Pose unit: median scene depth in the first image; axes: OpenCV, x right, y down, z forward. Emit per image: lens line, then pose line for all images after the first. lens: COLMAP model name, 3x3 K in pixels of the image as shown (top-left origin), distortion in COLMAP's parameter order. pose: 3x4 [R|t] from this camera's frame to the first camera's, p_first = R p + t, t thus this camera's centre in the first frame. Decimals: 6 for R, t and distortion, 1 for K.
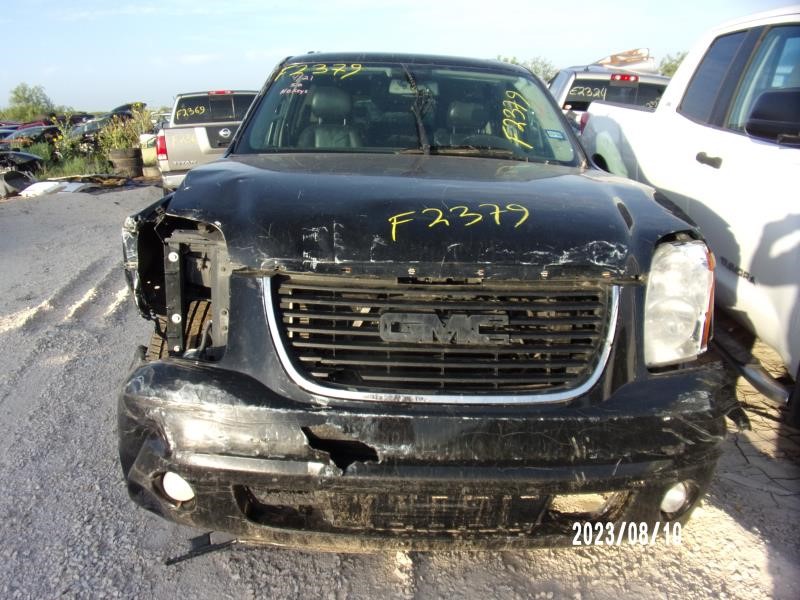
lens RADIAL K [[560.7, 0, 399.0], [0, 560.7, 298.7], [0, 0, 1]] dist [-0.005314, -0.002040]
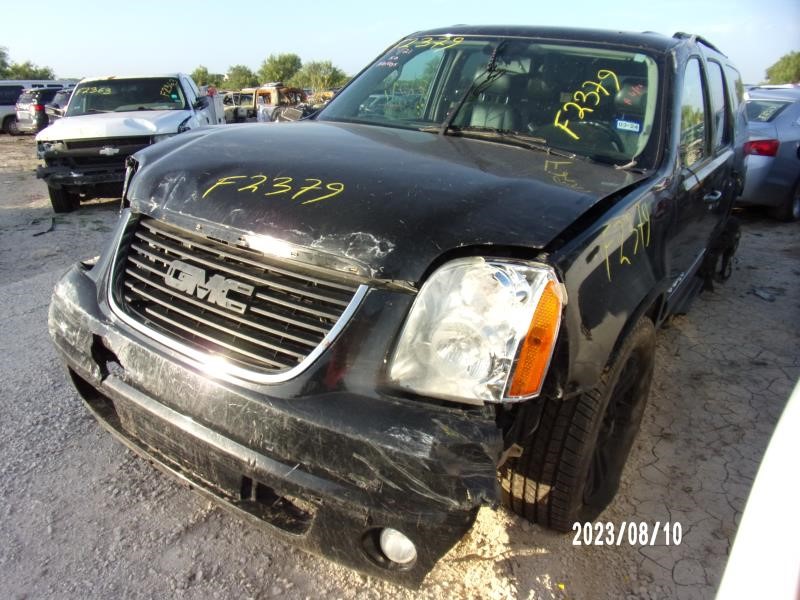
lens RADIAL K [[560.7, 0, 399.1], [0, 560.7, 301.6], [0, 0, 1]] dist [-0.005314, -0.002040]
pose [[0.821112, 0.240256, -0.517737, 0.889921], [-0.221022, 0.970162, 0.099672, -0.097797], [0.526236, 0.032589, 0.849714, 0.273141]]
